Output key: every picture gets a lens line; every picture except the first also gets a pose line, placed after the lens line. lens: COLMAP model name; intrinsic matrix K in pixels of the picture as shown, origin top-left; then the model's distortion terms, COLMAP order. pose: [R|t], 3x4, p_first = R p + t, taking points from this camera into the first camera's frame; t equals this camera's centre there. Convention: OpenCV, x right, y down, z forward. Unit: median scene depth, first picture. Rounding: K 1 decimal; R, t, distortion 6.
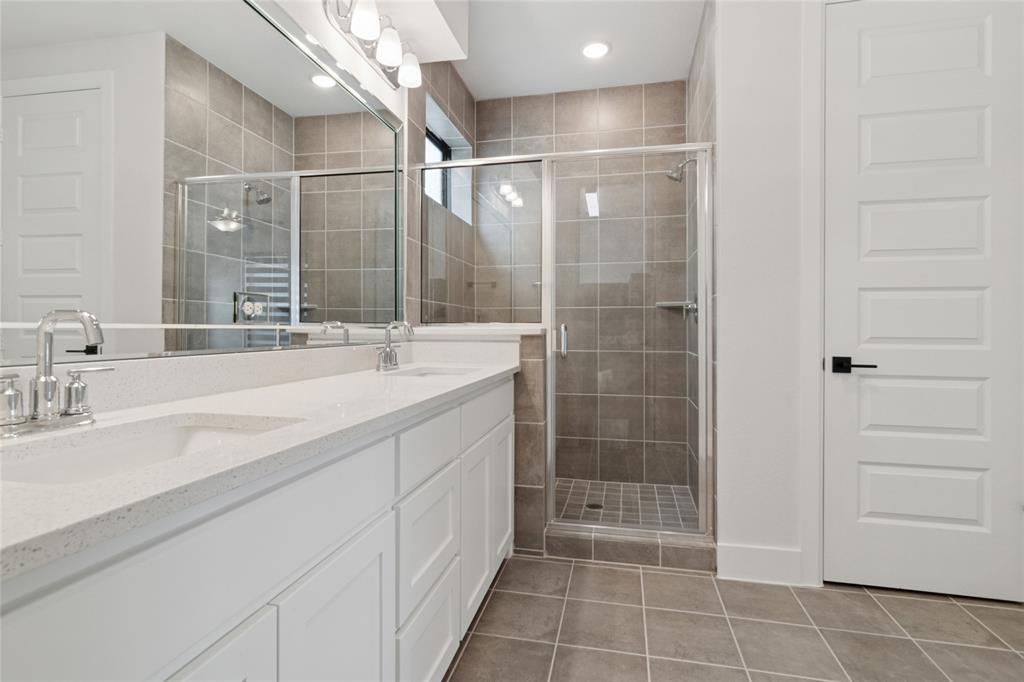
lens RADIAL K [[497.3, 0, 515.7], [0, 497.3, 336.4], [0, 0, 1]] dist [-0.003862, 0.001717]
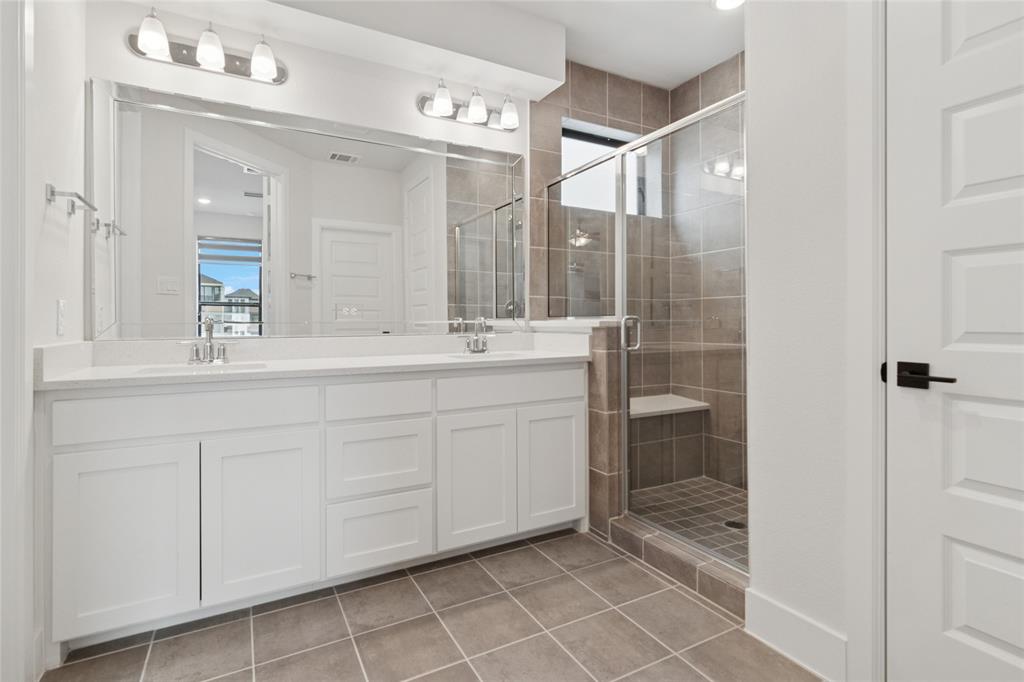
lens RADIAL K [[497.3, 0, 515.4], [0, 497.3, 330.7], [0, 0, 1]] dist [-0.003862, 0.001717]
pose [[0.652726, 0.005354, -0.757575, 0.740727], [-0.001862, 0.999983, 0.005463, -0.001685], [0.757591, -0.002156, 0.652726, 0.188057]]
